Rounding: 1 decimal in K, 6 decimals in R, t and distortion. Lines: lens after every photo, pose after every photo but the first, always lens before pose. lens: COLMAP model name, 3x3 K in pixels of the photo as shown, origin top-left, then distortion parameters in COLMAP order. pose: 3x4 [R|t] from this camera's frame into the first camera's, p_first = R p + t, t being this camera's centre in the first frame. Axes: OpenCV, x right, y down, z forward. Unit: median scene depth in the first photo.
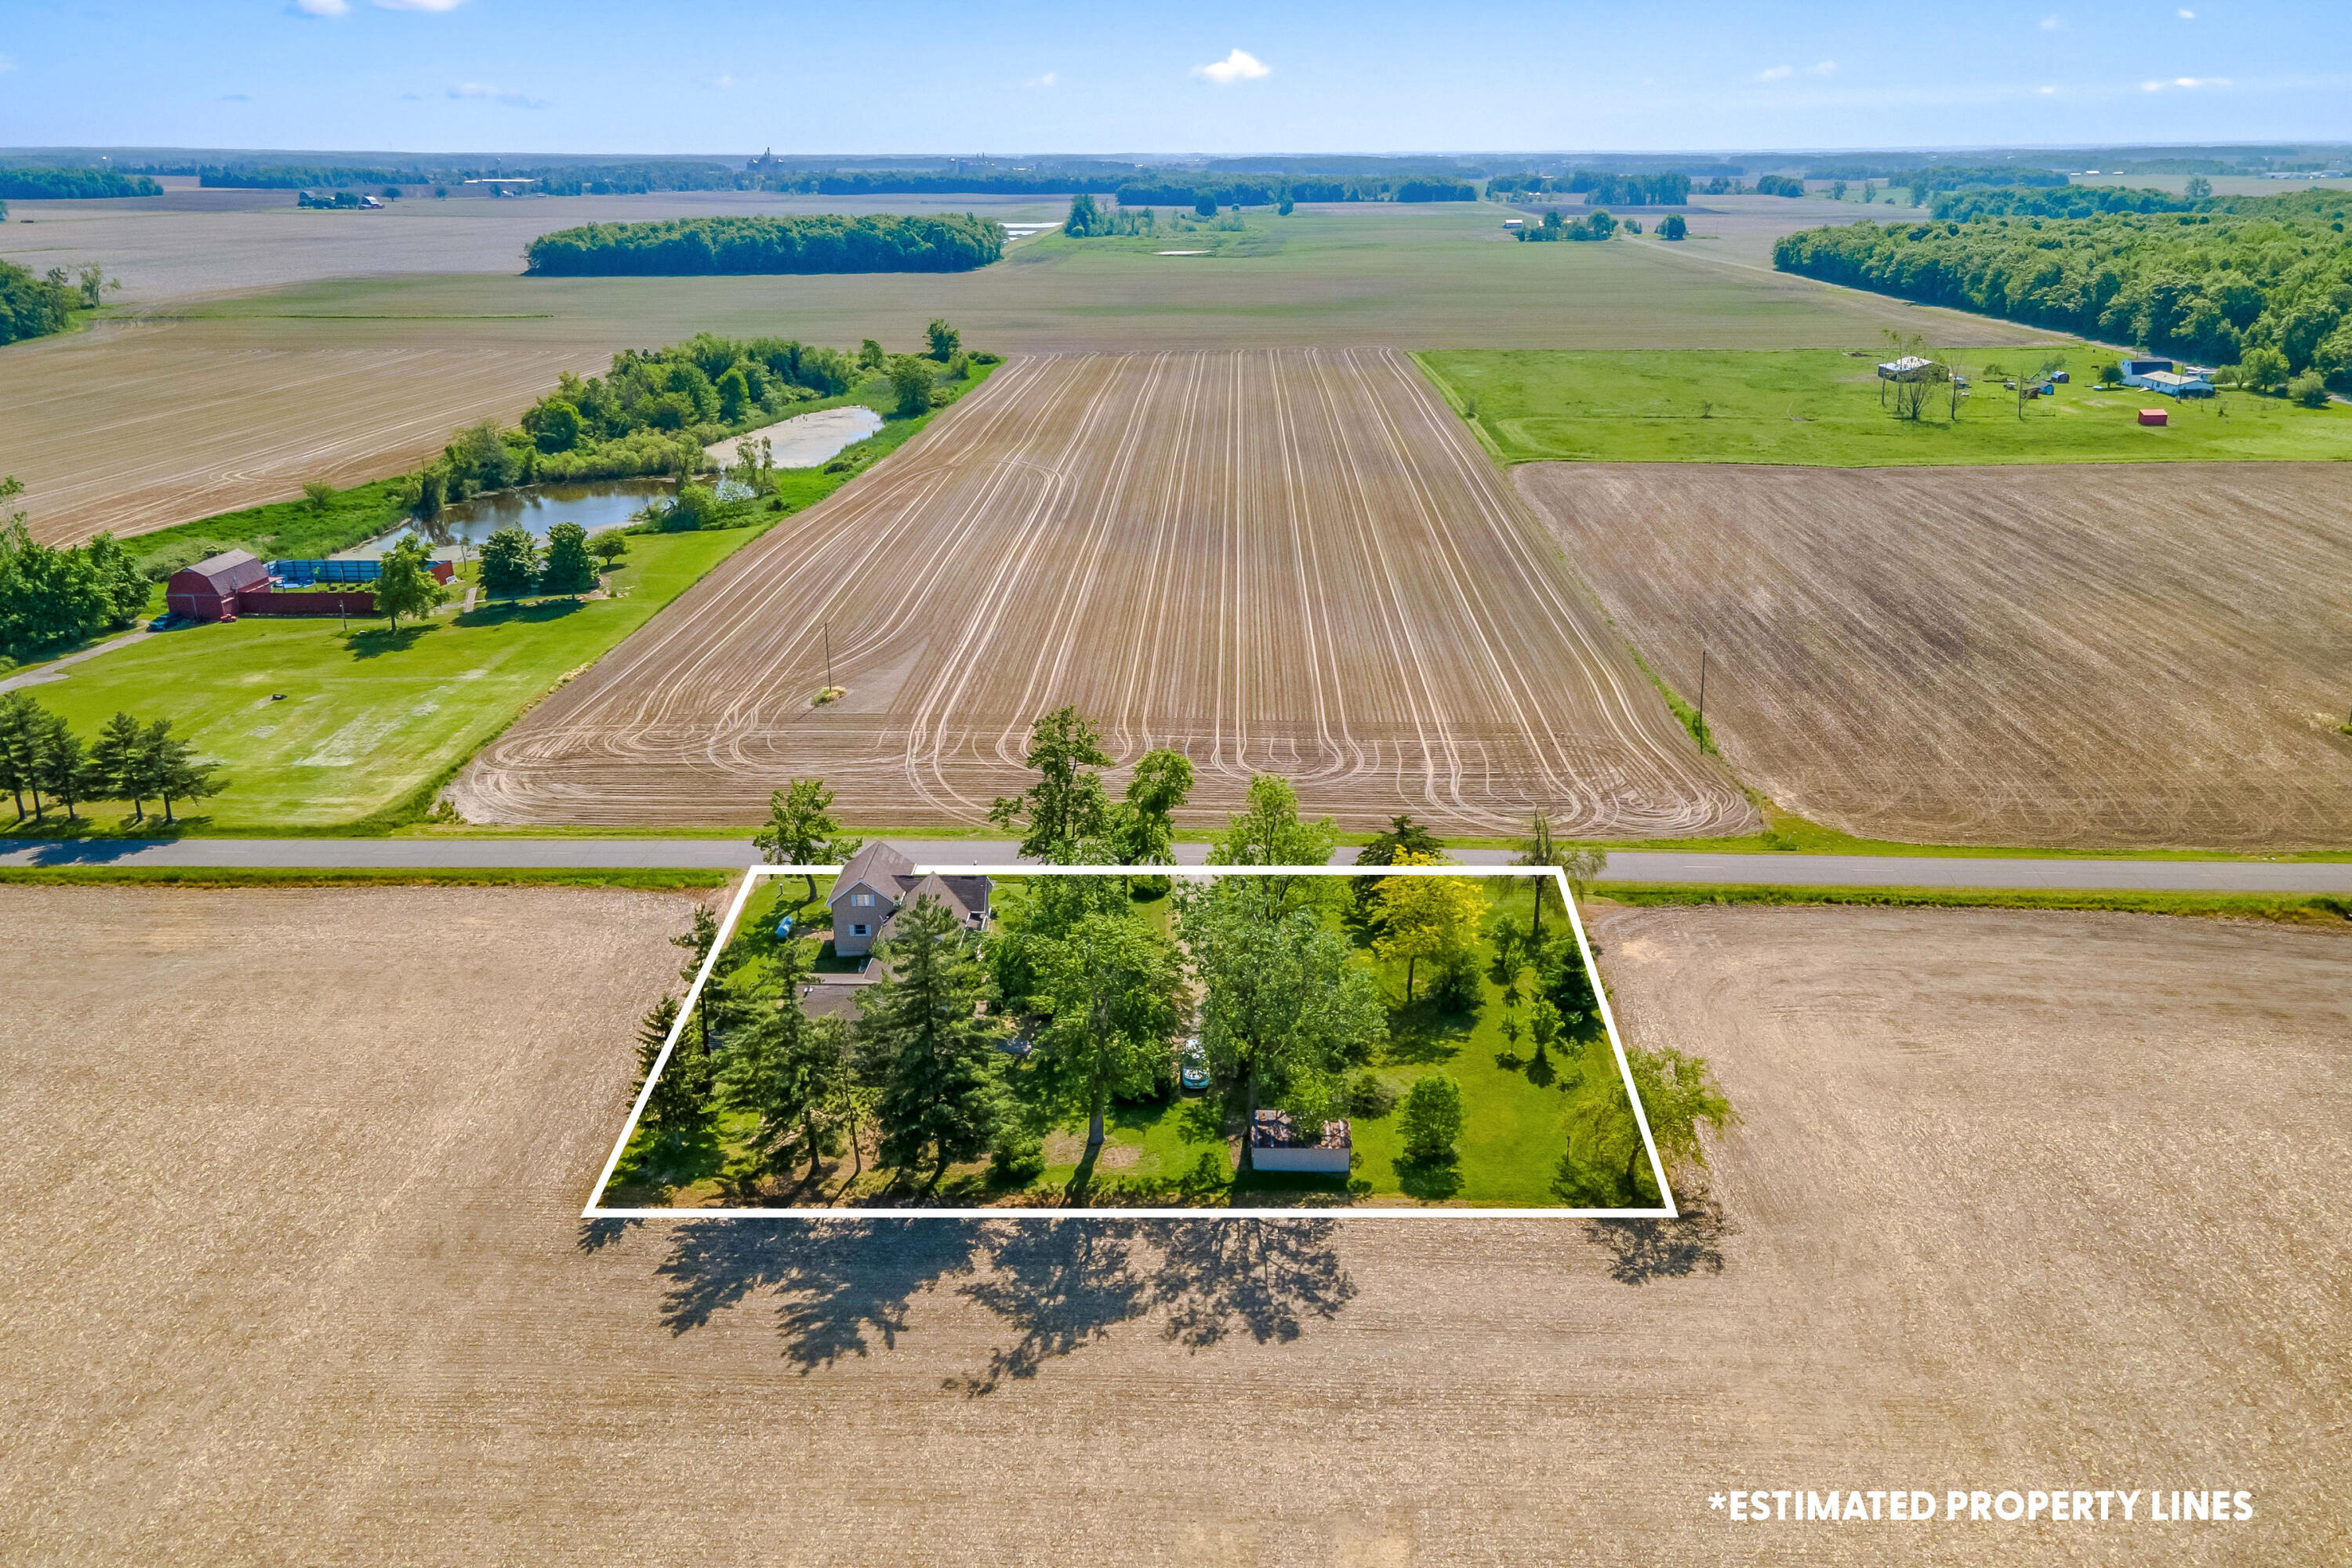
lens RADIAL K [[1749.8, 0, 1176.8], [0, 1749.8, 767.6], [0, 0, 1]] dist [0.015225, 0.050761]
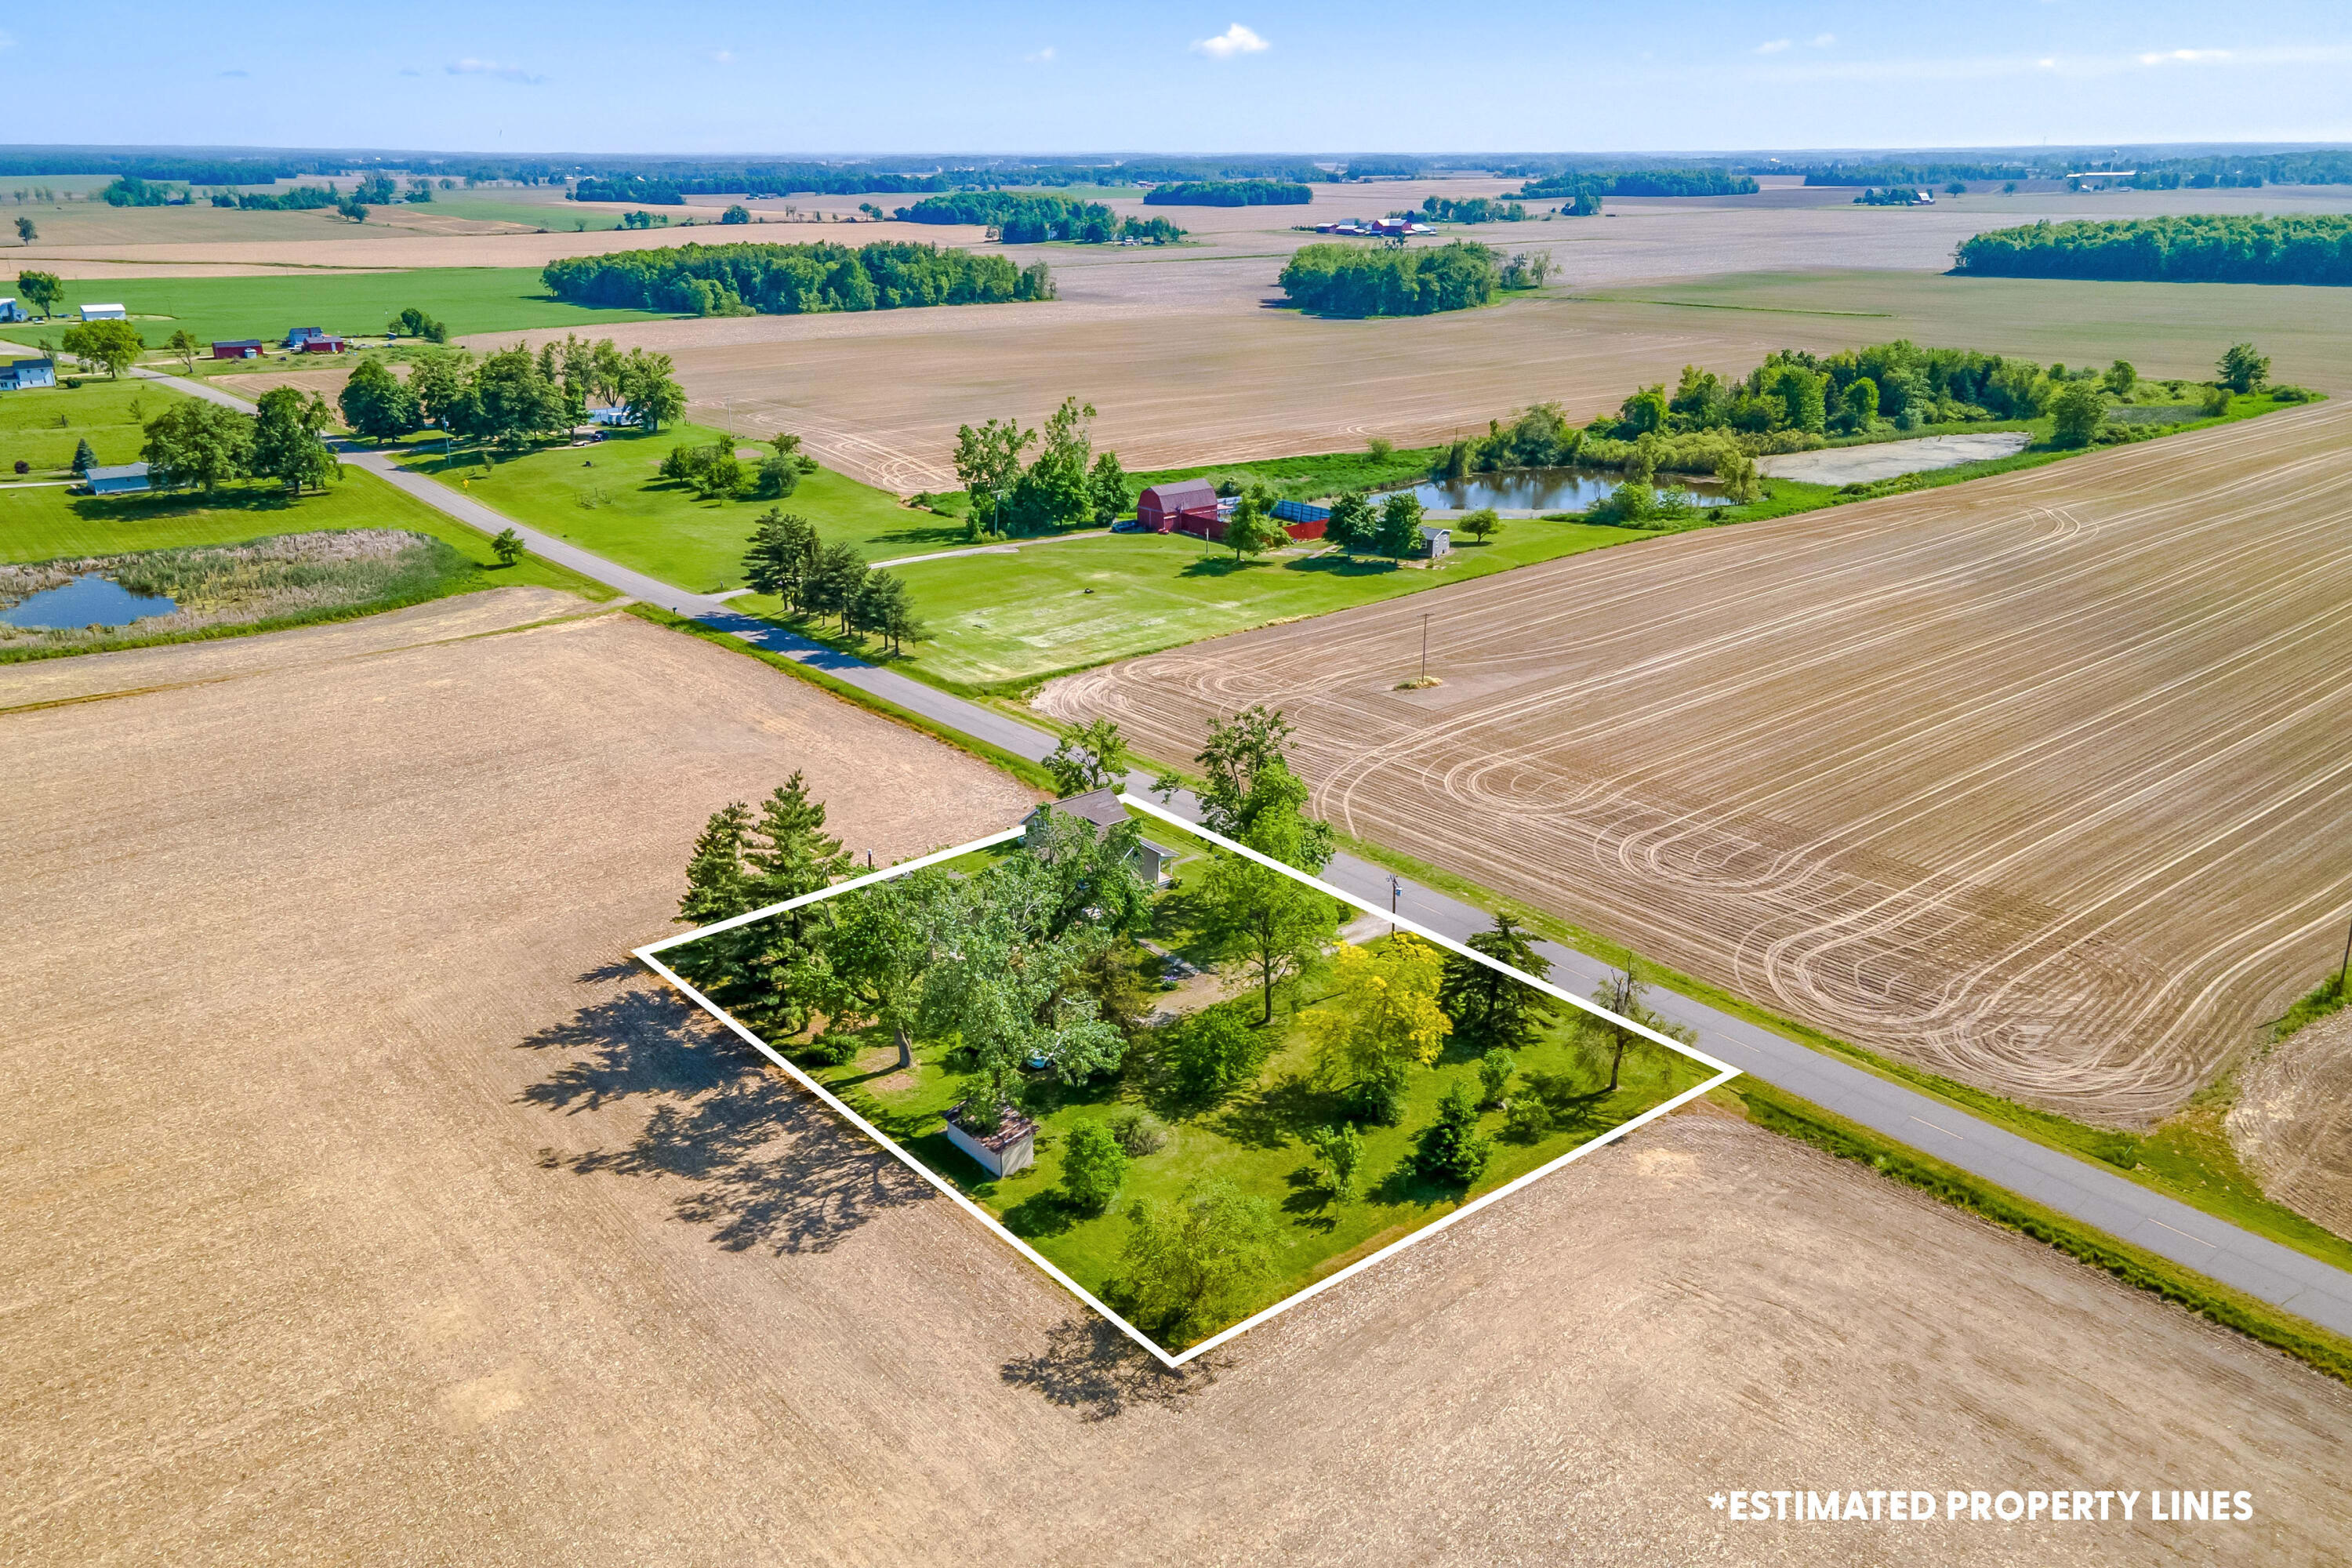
lens RADIAL K [[1749.8, 0, 1176.8], [0, 1749.8, 767.6], [0, 0, 1]] dist [0.015225, 0.050761]
pose [[0.667389, 0.249046, -0.701832, 0.881610], [-0.247491, 0.963032, 0.106387, -0.137169], [0.702382, 0.102696, 0.704353, 0.375201]]
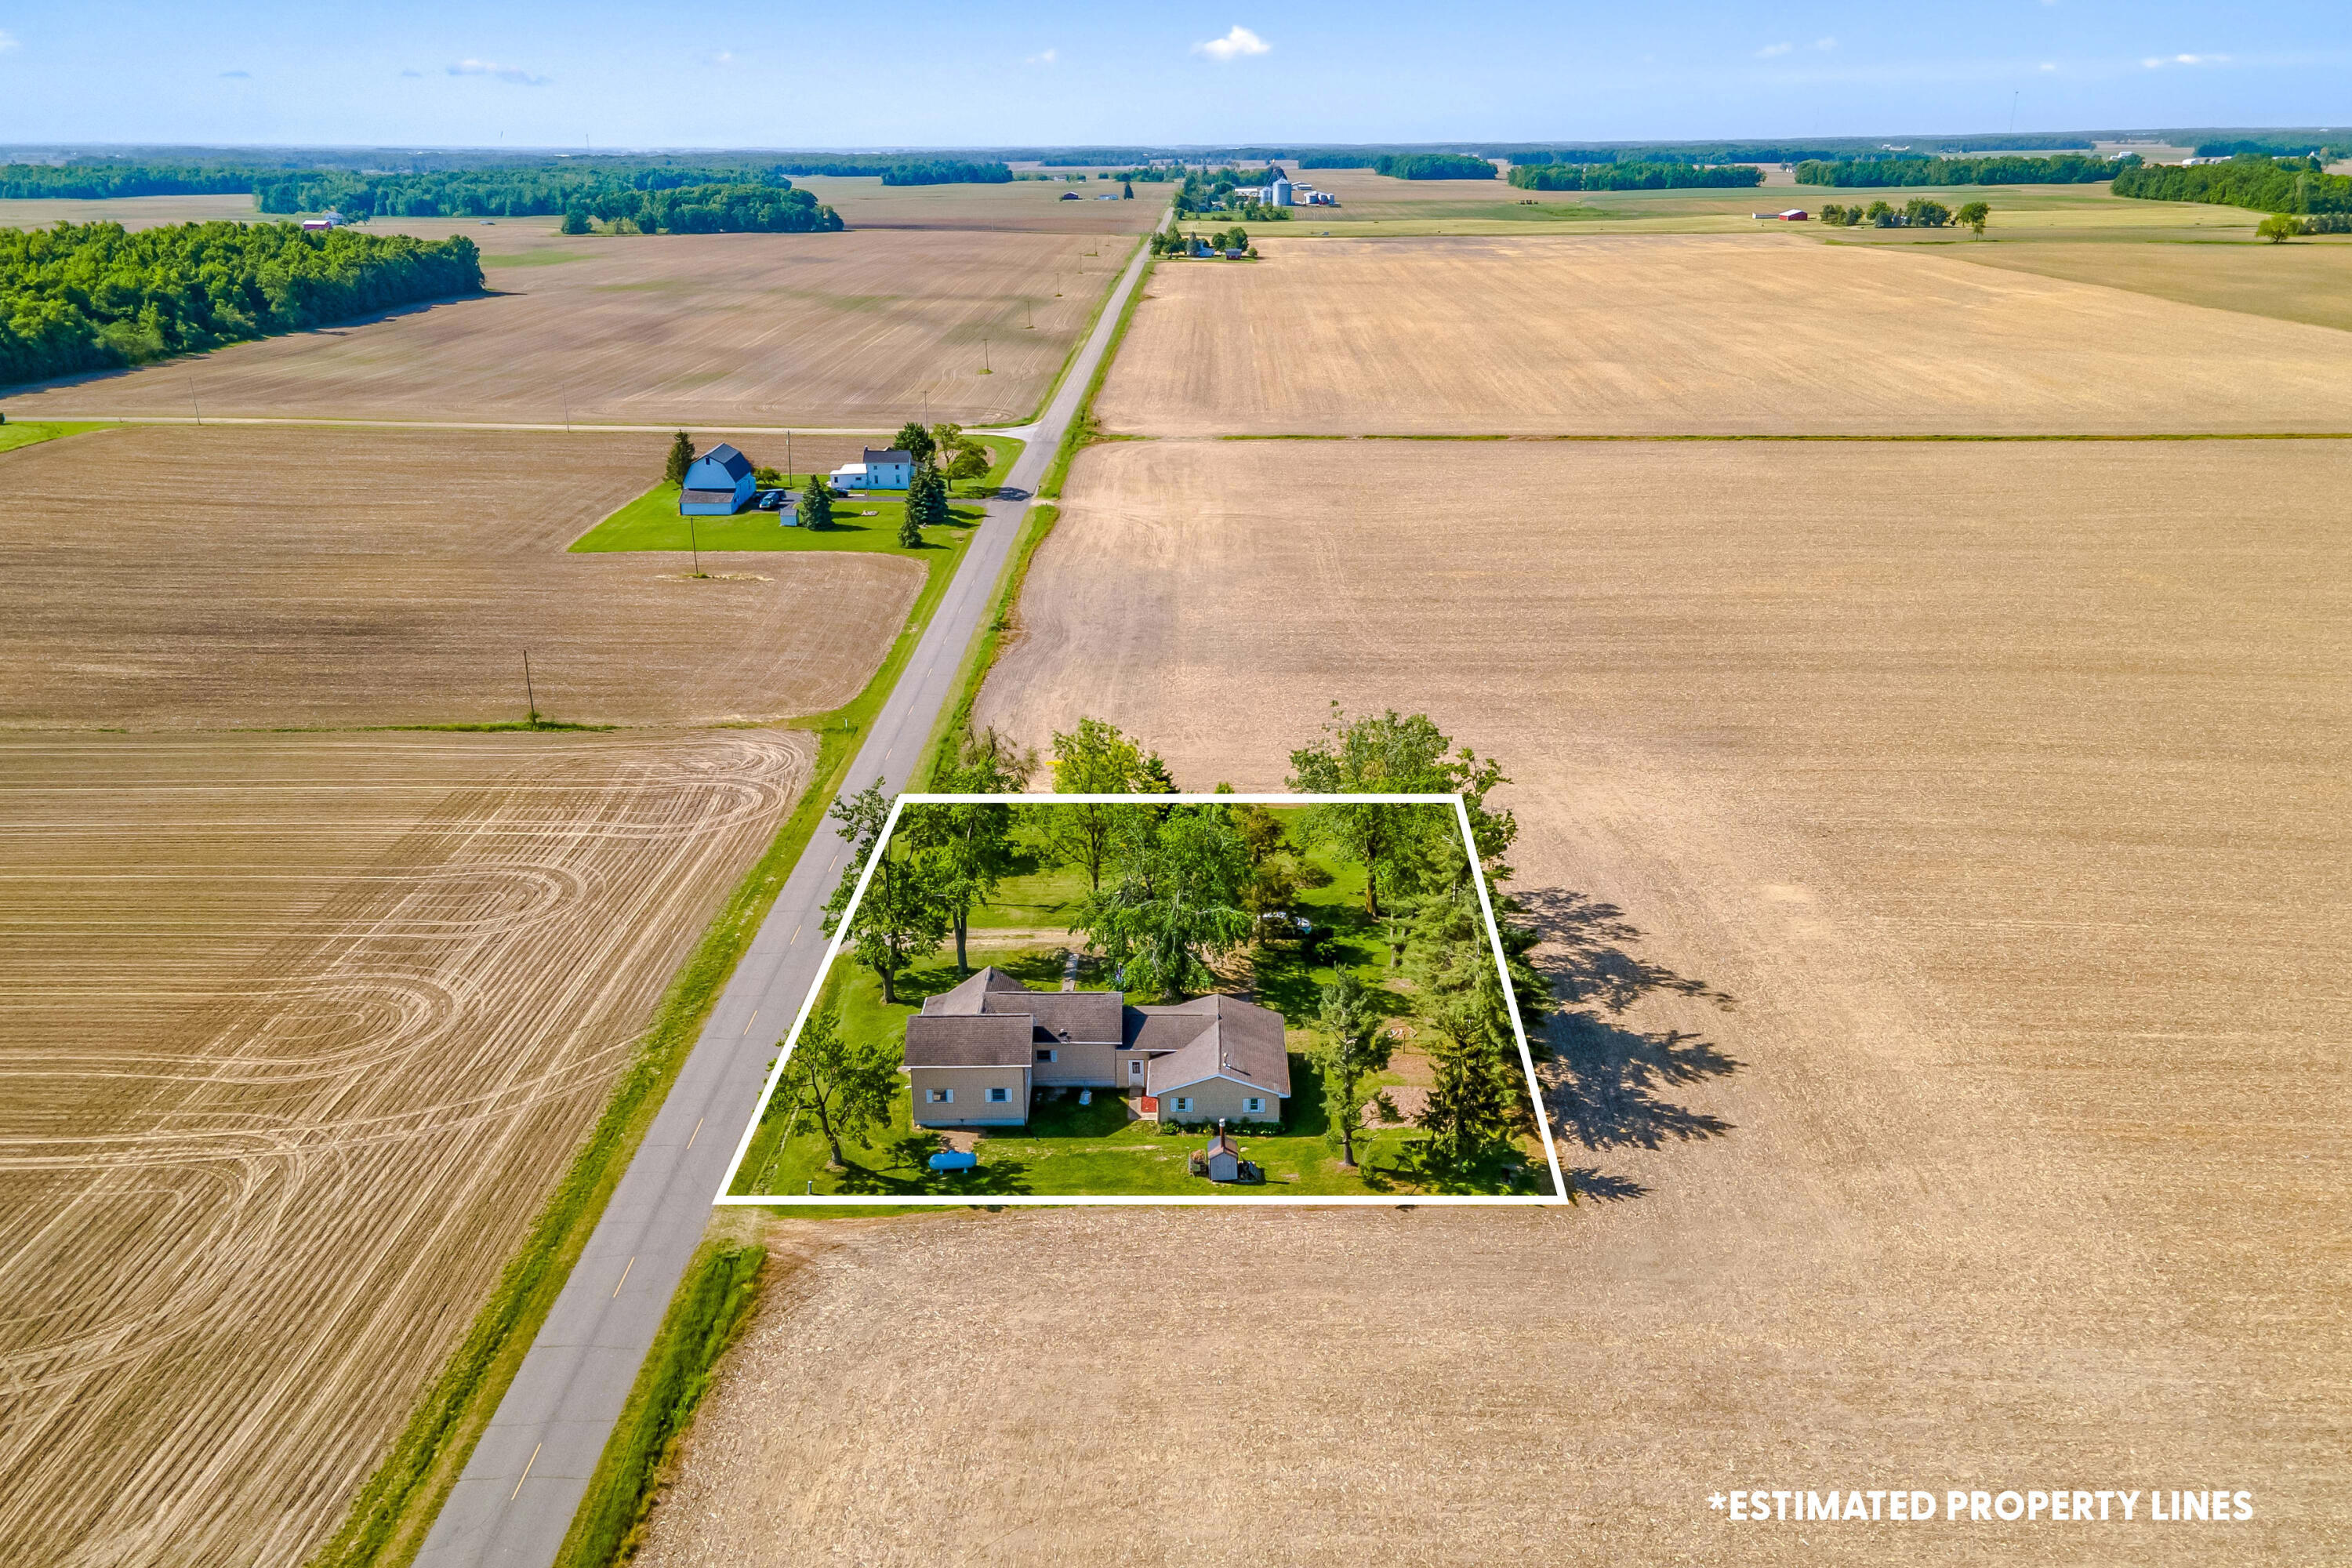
lens RADIAL K [[1749.8, 0, 1176.8], [0, 1749.8, 767.6], [0, 0, 1]] dist [0.015225, 0.050761]
pose [[-0.025224, -0.337390, 0.941027, -1.248903], [0.341472, 0.881800, 0.325308, -0.386460], [-0.939553, 0.329540, 0.092966, 1.107935]]
